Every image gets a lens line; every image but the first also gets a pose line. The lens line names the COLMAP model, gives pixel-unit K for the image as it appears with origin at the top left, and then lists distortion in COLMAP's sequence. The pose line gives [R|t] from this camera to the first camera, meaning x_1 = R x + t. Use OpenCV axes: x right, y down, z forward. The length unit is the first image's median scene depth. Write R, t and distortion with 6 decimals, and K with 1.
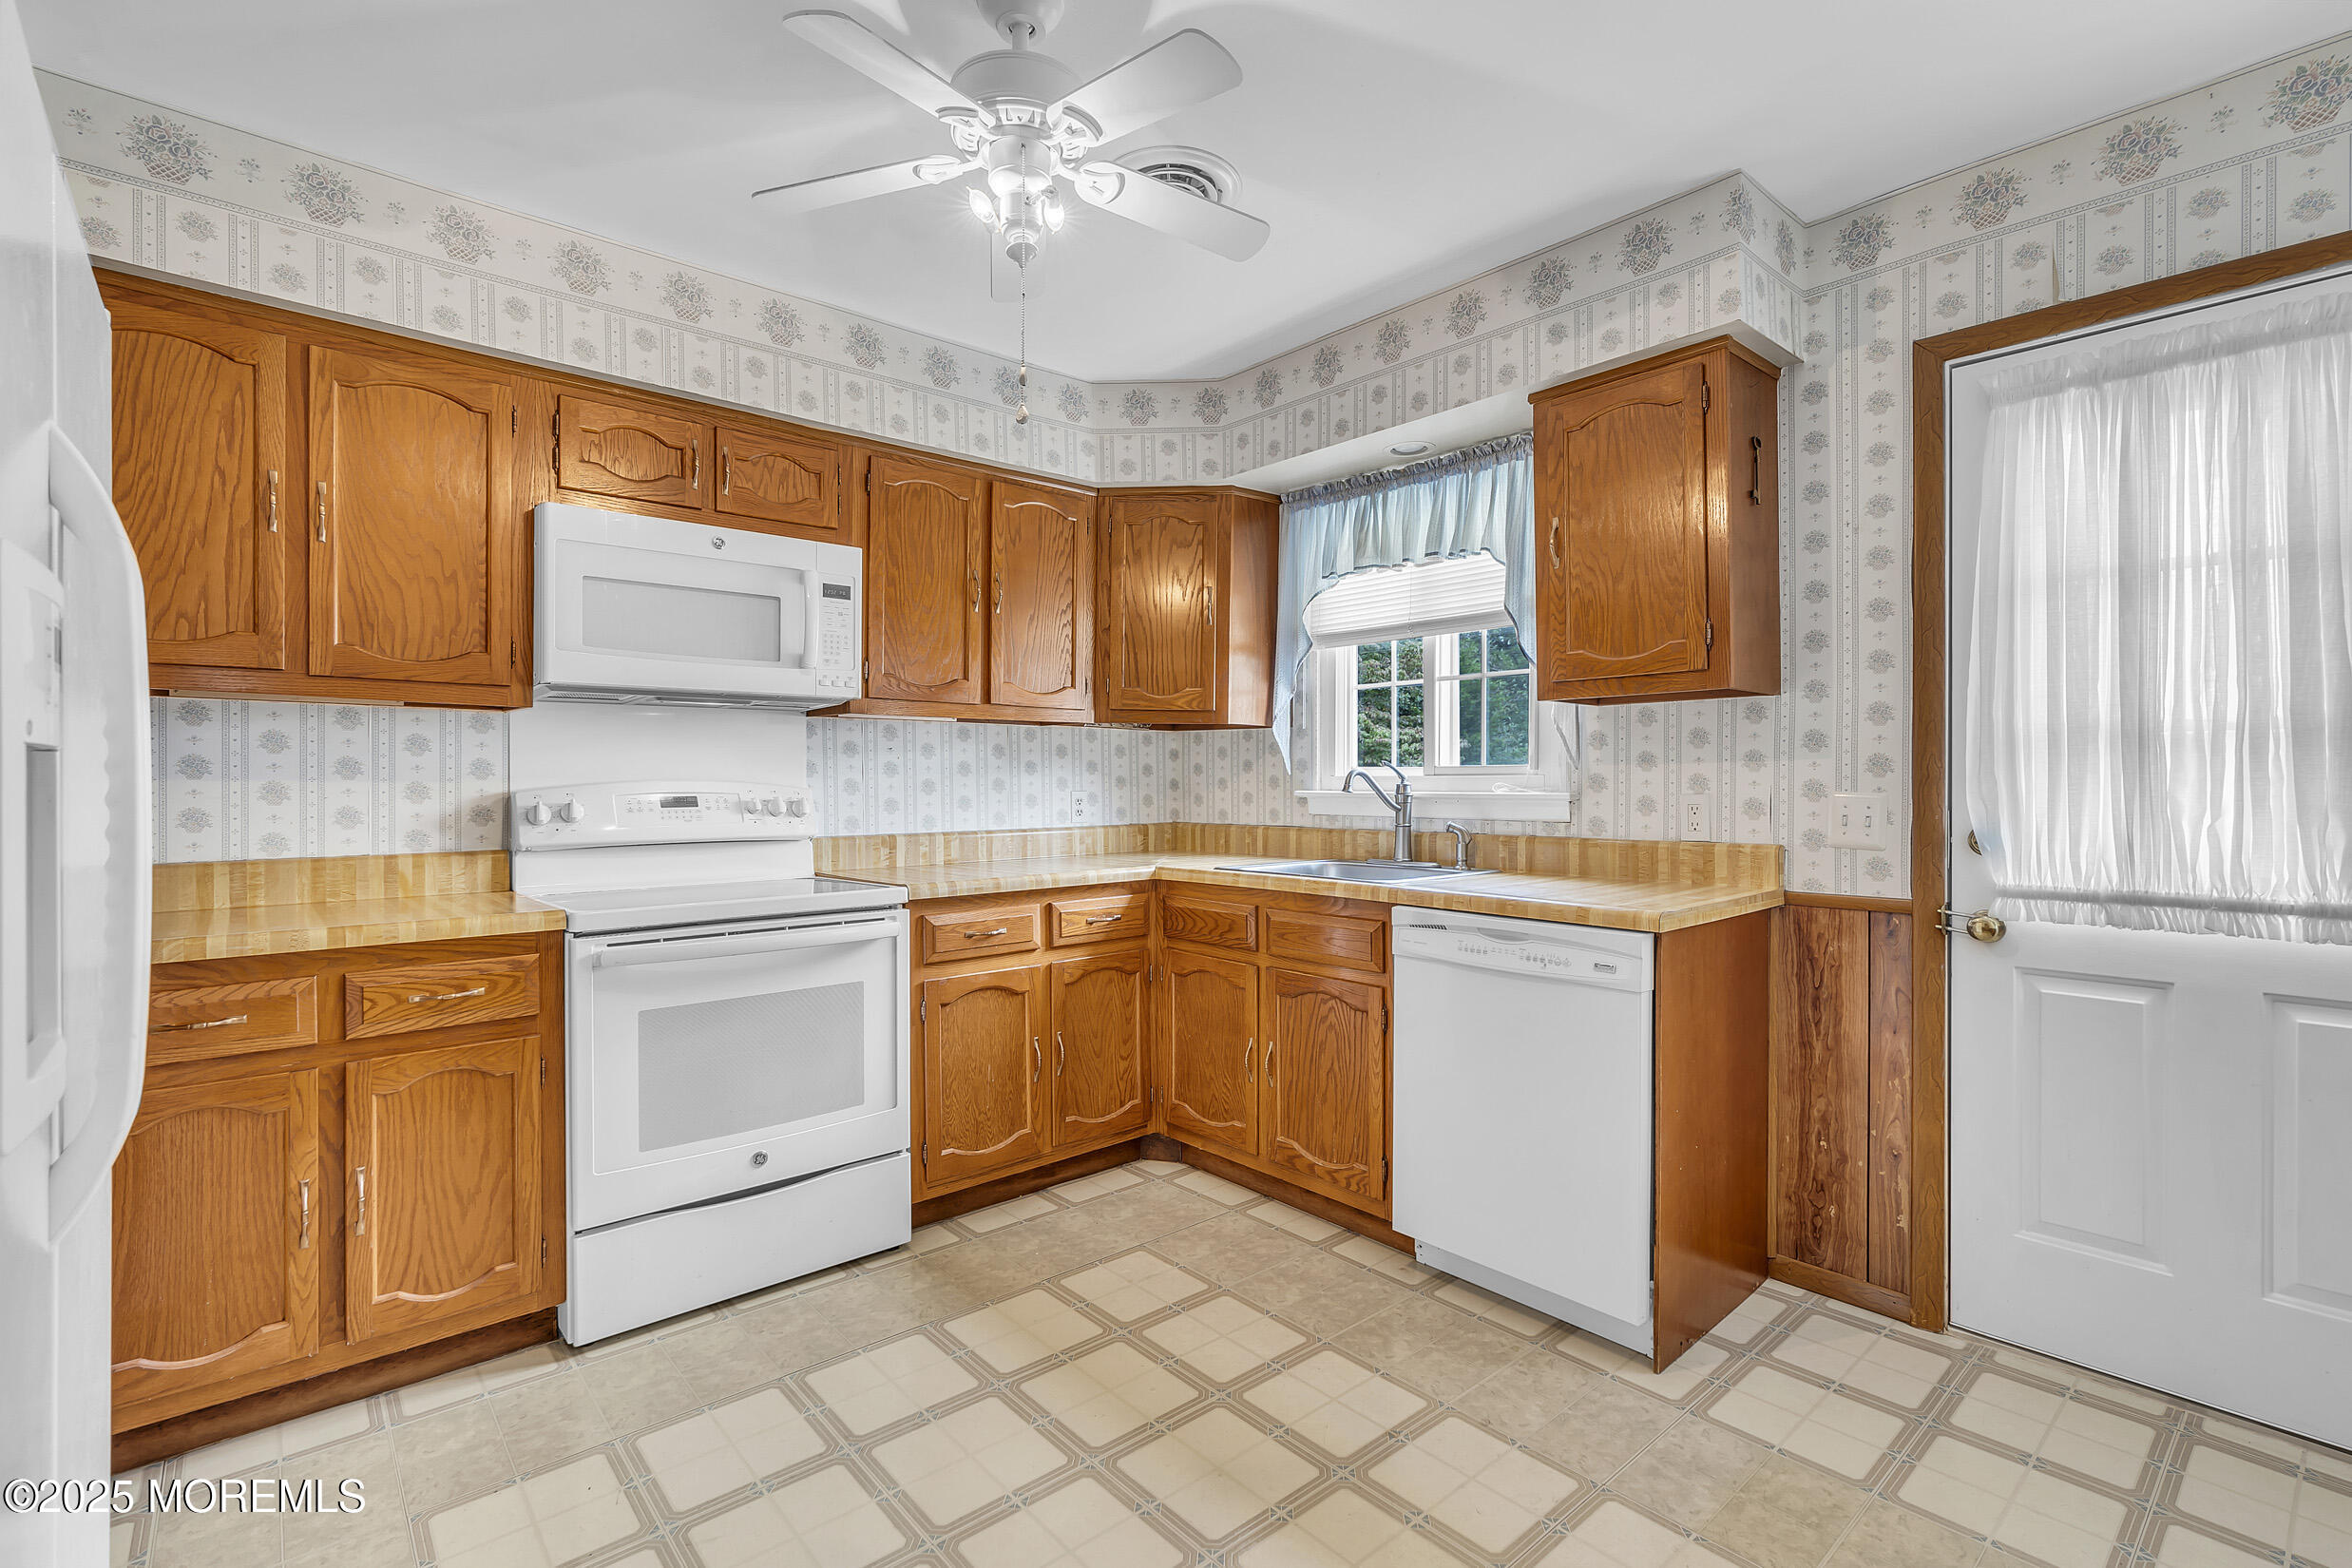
lens RADIAL K [[1074.3, 0, 1172.8], [0, 1074.3, 780.4], [0, 0, 1]] dist [-0.009700, 0.004280]
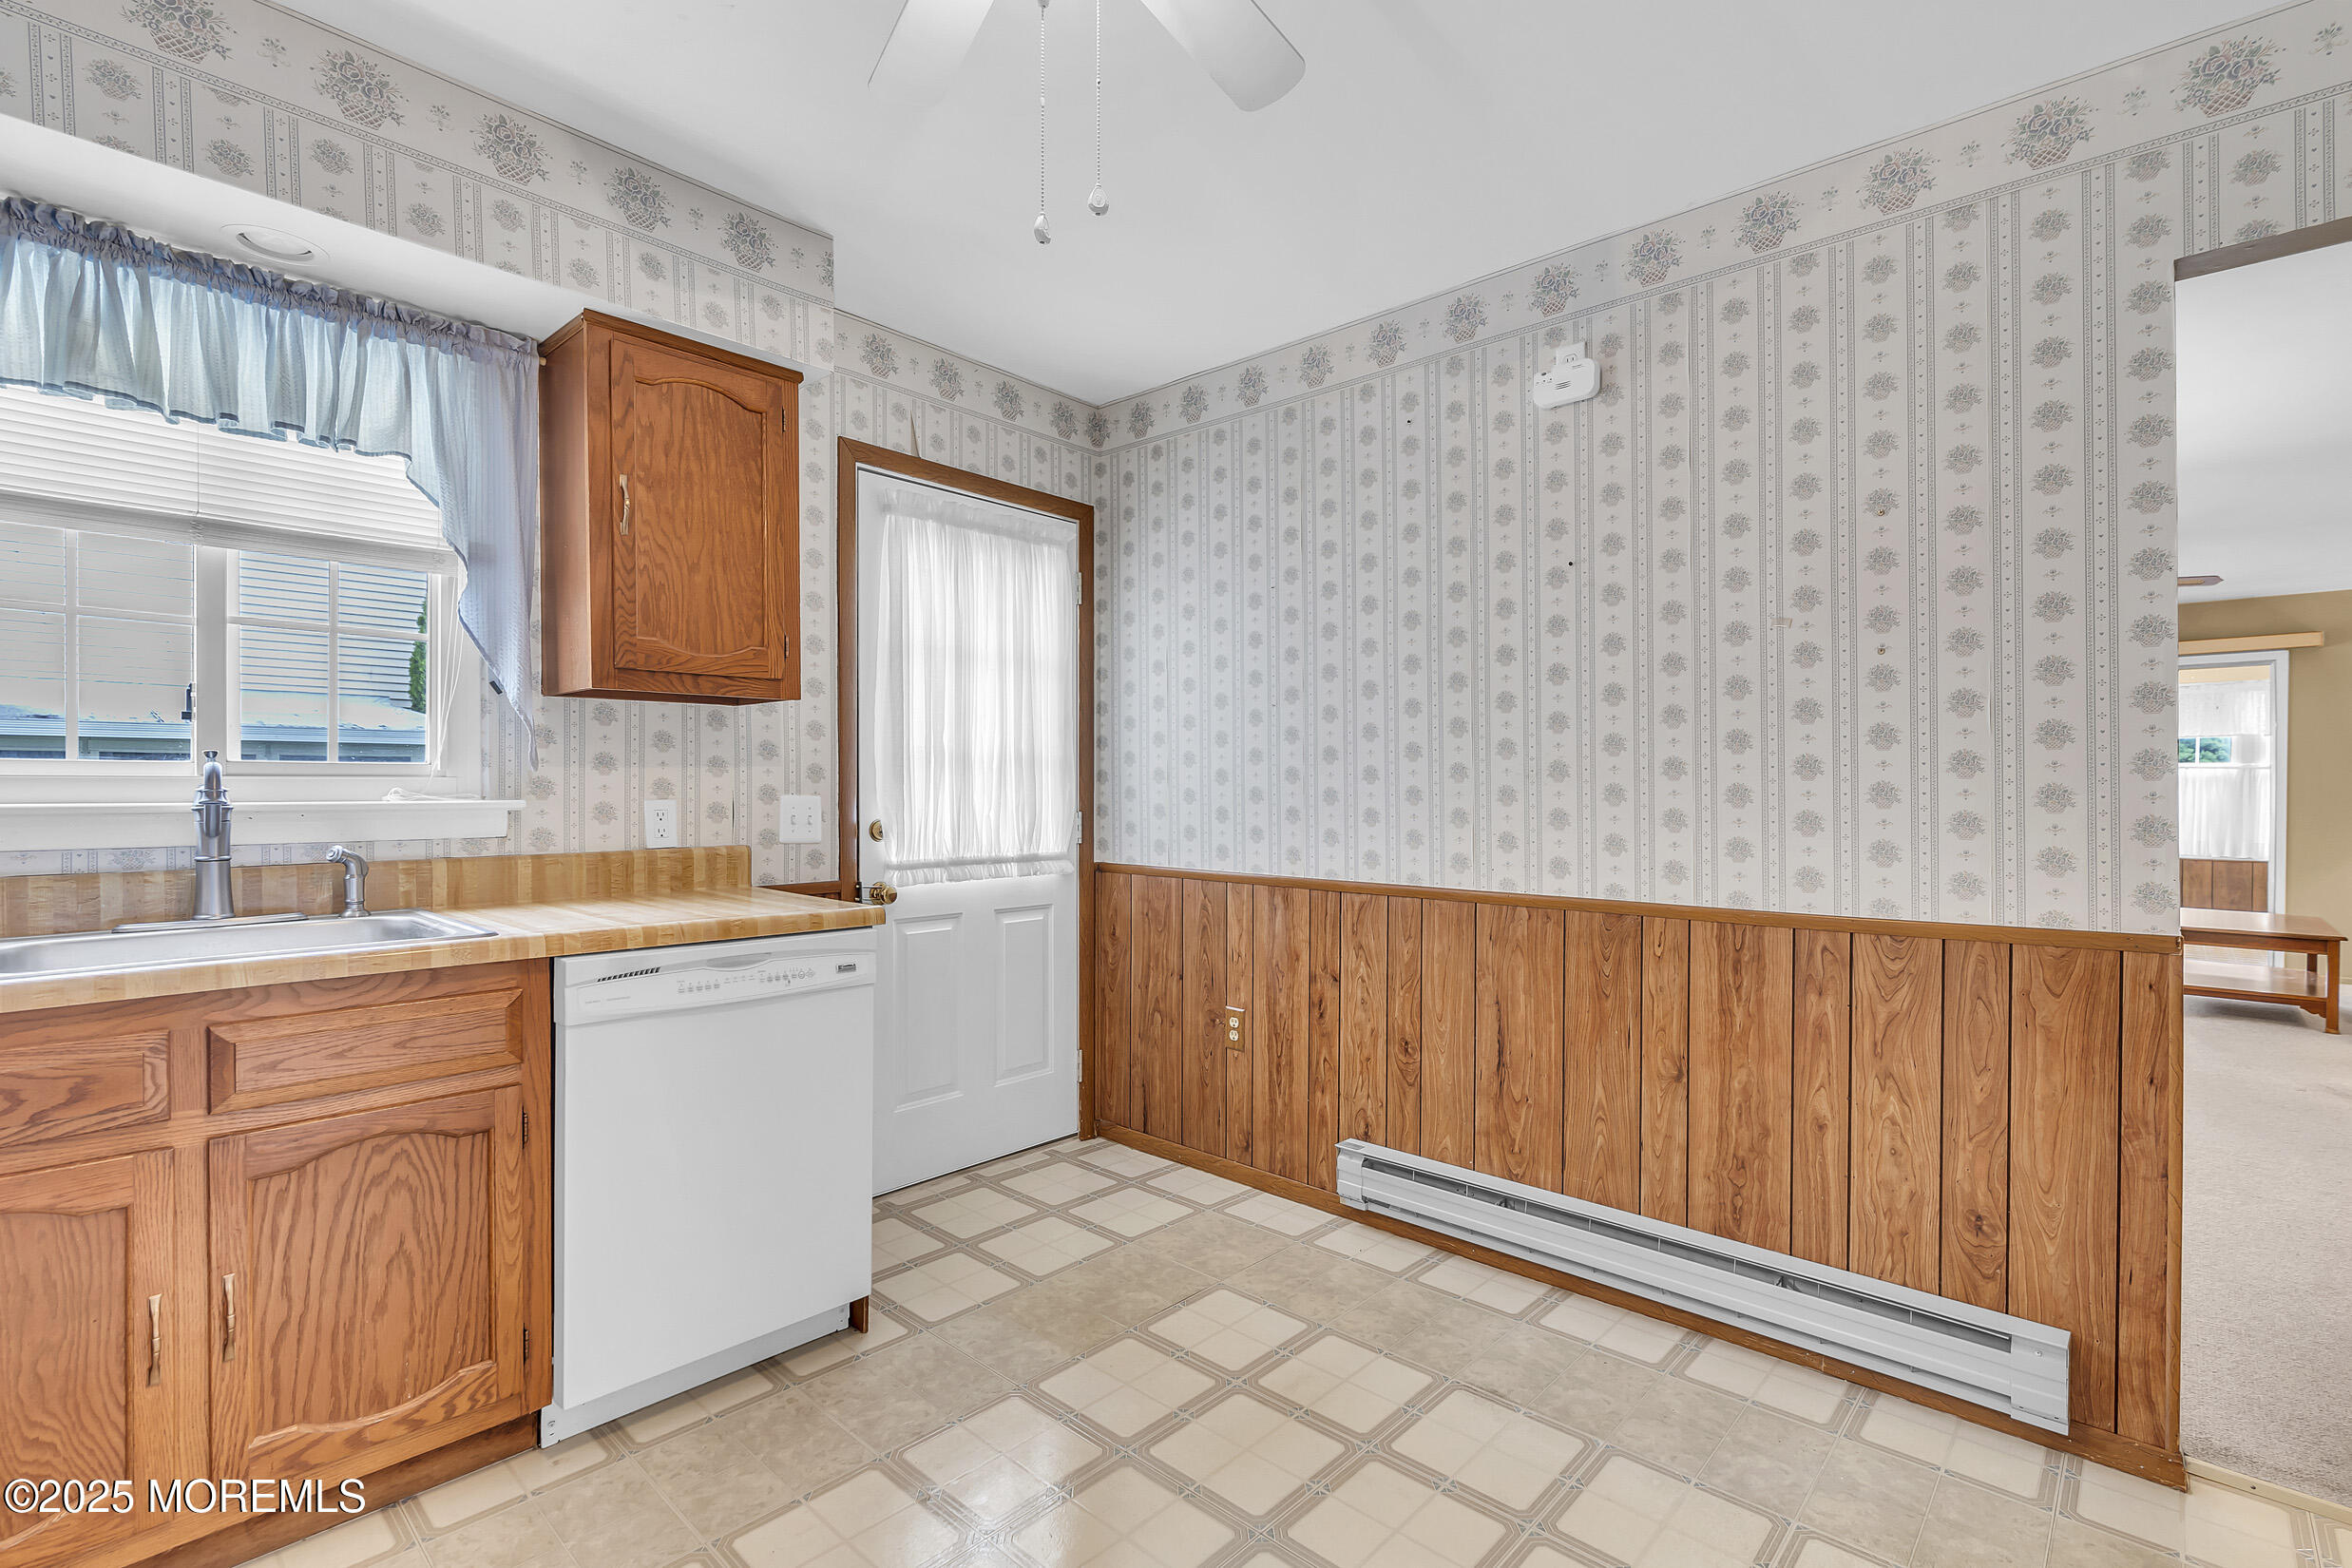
lens RADIAL K [[1070.2, 0, 1204.2], [0, 1070.2, 794.8], [0, 0, 1]] dist [-0.001257, -0.000499]
pose [[-0.123374, -0.006396, 0.992340, -0.575676], [-0.003297, 0.999976, 0.006035, 0.001416], [-0.992355, -0.002528, -0.123392, 0.689925]]
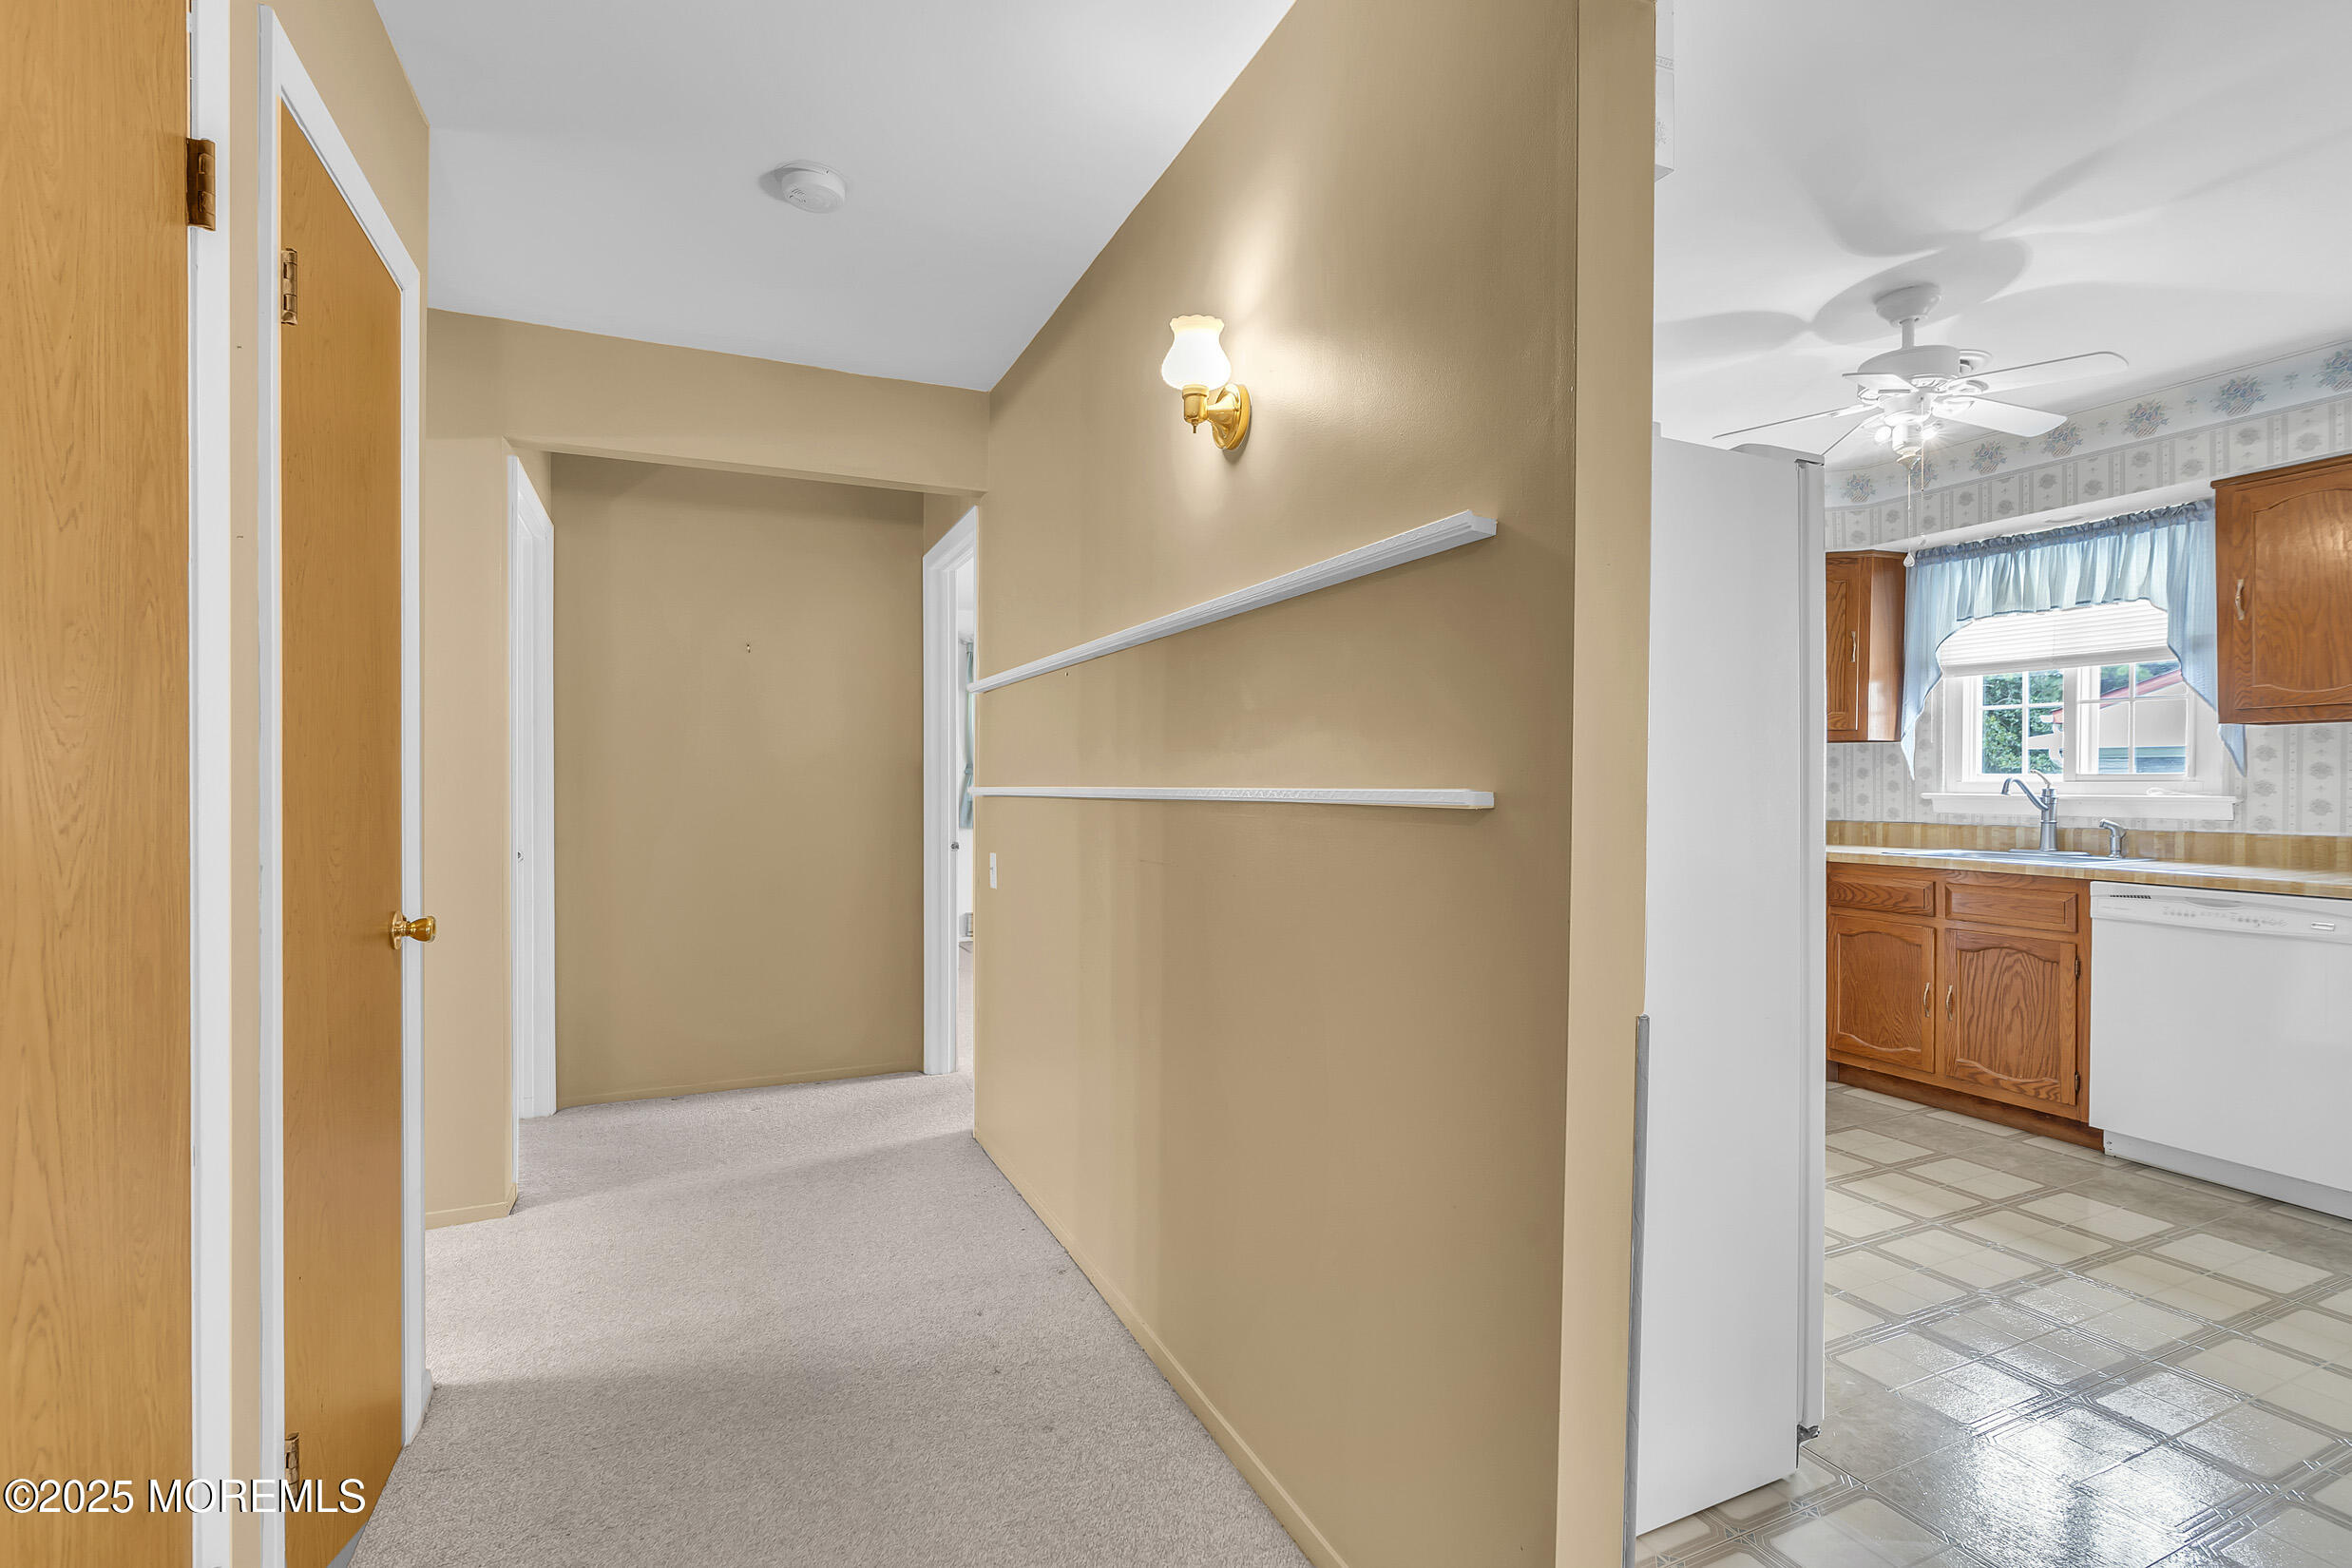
lens RADIAL K [[1072.9, 0, 1176.0], [0, 1072.9, 784.0], [0, 0, 1]] dist [0.000616, 0.000120]
pose [[0.959270, 0.003159, -0.282472, -0.522135], [-0.002235, 0.999991, 0.003595, -0.005383], [0.282481, -0.002817, 0.959269, -0.609394]]
